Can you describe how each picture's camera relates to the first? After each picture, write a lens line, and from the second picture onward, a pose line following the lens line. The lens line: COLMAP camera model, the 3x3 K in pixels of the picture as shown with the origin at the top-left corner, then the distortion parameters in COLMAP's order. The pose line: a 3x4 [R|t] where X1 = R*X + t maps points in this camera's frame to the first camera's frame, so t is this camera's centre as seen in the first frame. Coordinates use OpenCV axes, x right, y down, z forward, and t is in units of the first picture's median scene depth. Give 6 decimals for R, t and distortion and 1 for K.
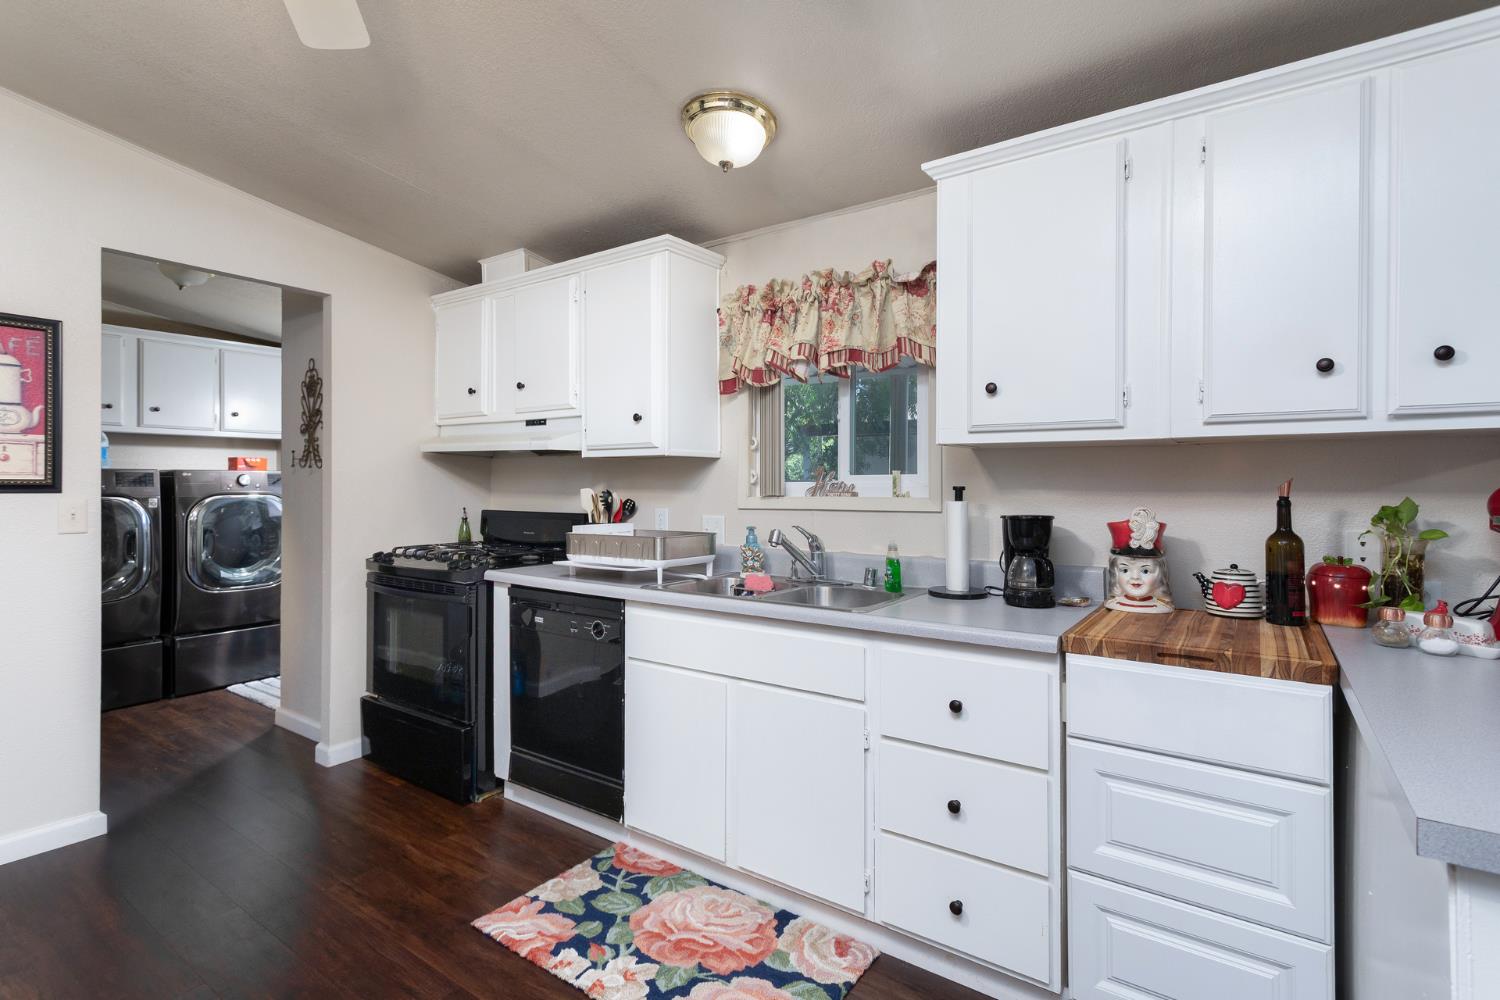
lens RADIAL K [[721.0, 0, 742.7], [0, 721.0, 493.4], [0, 0, 1]] dist [0.000765, 0.001810]
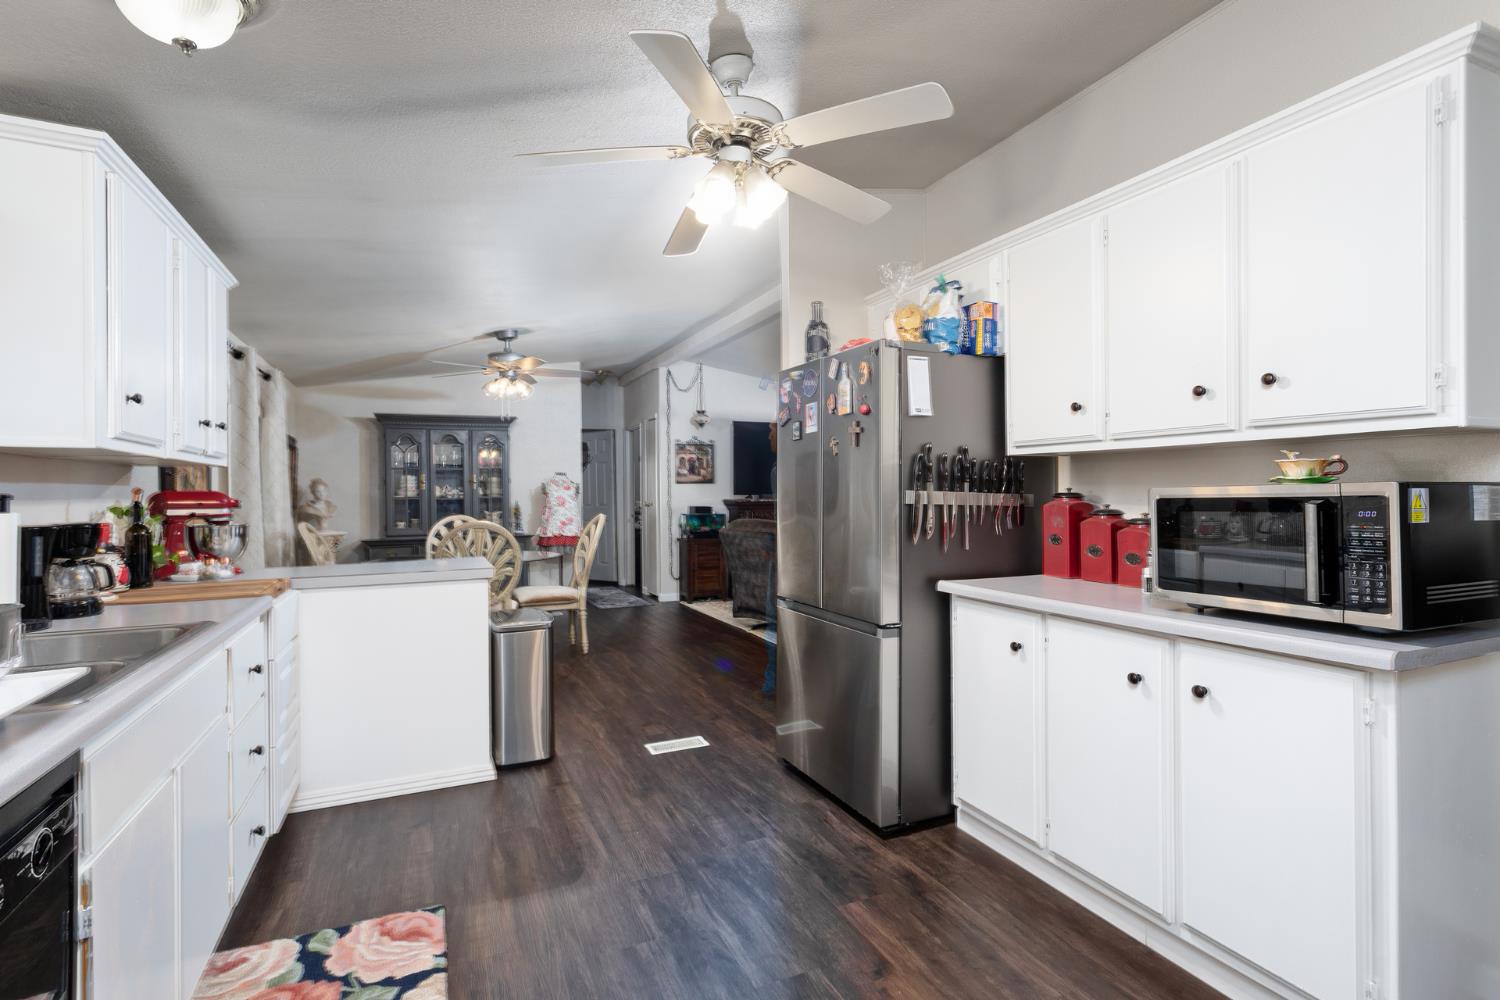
lens RADIAL K [[721.0, 0, 764.2], [0, 721.0, 492.2], [0, 0, 1]] dist [0.000765, 0.001810]
pose [[-0.874404, 0.001015, 0.485197, -0.834353], [0.004774, 0.999967, 0.006511, -0.013526], [-0.485174, 0.008009, -0.874381, 1.289898]]
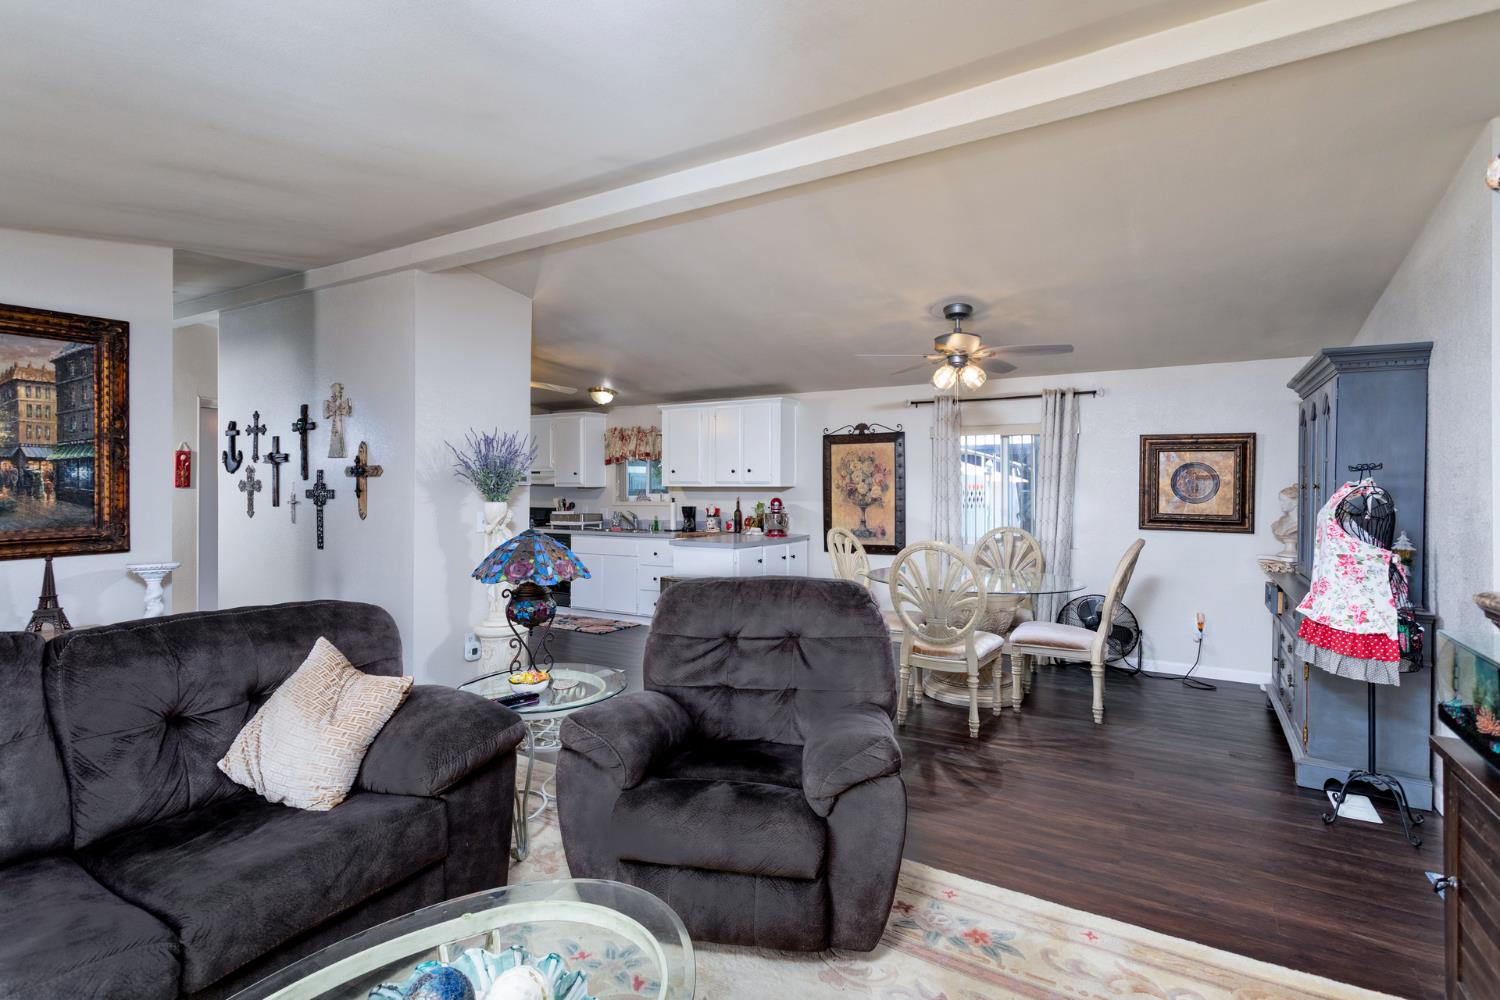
lens RADIAL K [[721.0, 0, 748.4], [0, 721.0, 496.5], [0, 0, 1]] dist [0.000765, 0.001810]
pose [[0.996800, 0.000844, 0.079928, 0.380030], [-0.000786, 0.999999, -0.000750, -0.013793], [-0.079929, 0.000685, 0.996800, -2.330540]]
